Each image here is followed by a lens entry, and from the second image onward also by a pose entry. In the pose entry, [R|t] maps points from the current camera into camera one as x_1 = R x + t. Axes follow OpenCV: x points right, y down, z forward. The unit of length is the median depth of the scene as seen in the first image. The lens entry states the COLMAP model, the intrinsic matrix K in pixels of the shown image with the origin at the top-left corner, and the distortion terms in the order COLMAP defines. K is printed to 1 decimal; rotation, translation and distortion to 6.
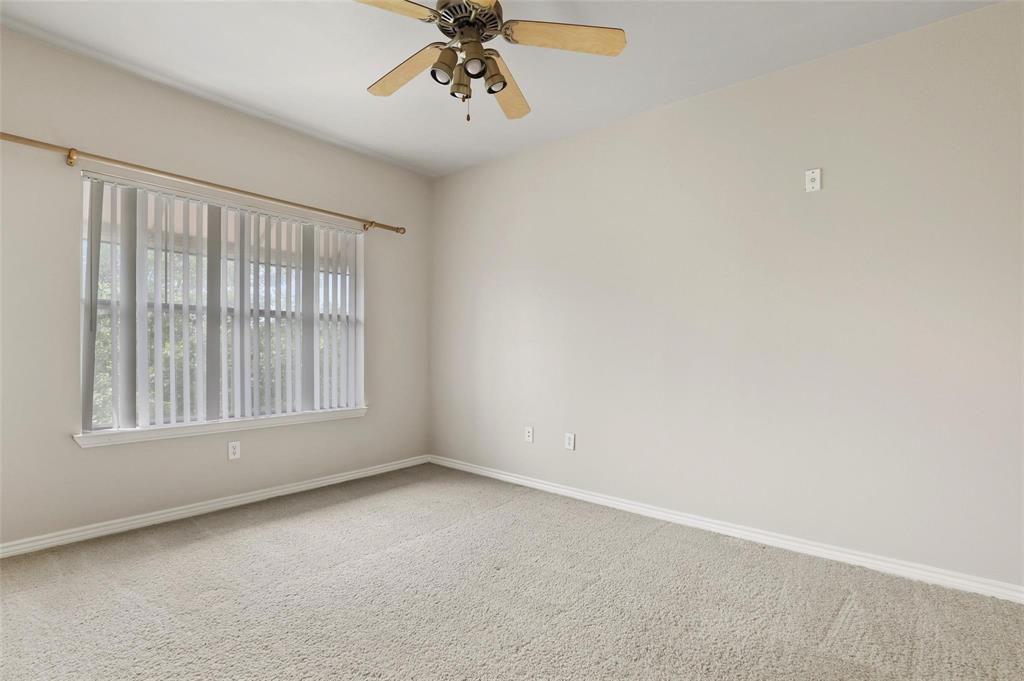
lens RADIAL K [[474.6, 0, 512.8], [0, 474.6, 343.5], [0, 0, 1]] dist [0.001469, -0.000203]
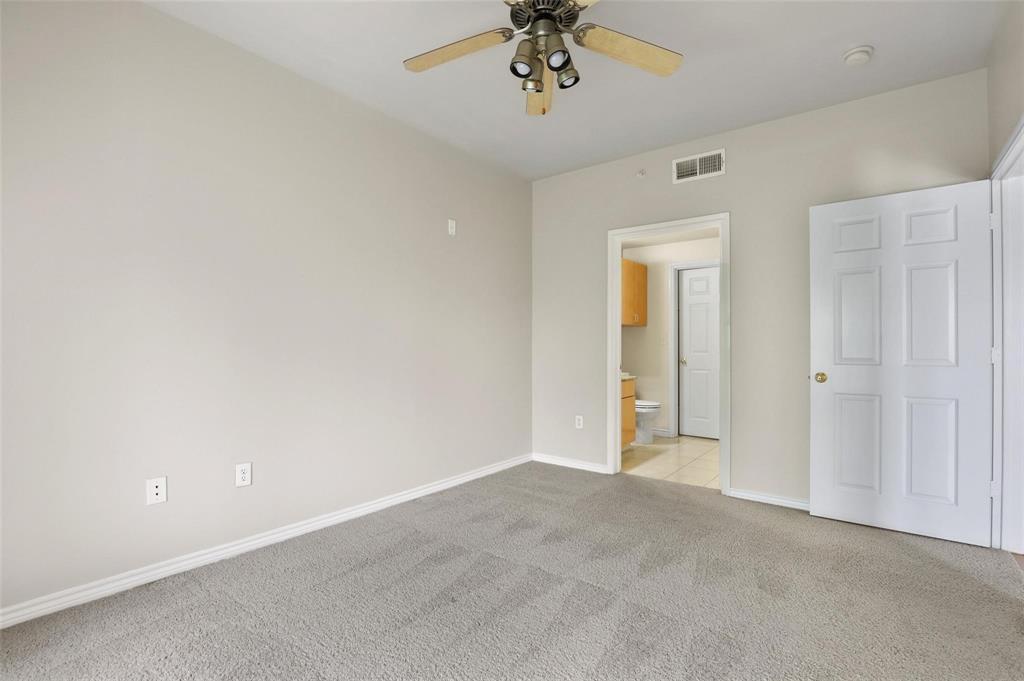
lens RADIAL K [[474.6, 0, 508.4], [0, 474.6, 343.2], [0, 0, 1]] dist [0.001469, -0.000203]
pose [[0.001316, 0.001718, 0.999998, -0.710109], [-0.004851, 0.999987, -0.001712, 0.009925], [-0.999987, -0.004849, 0.001324, 0.722801]]
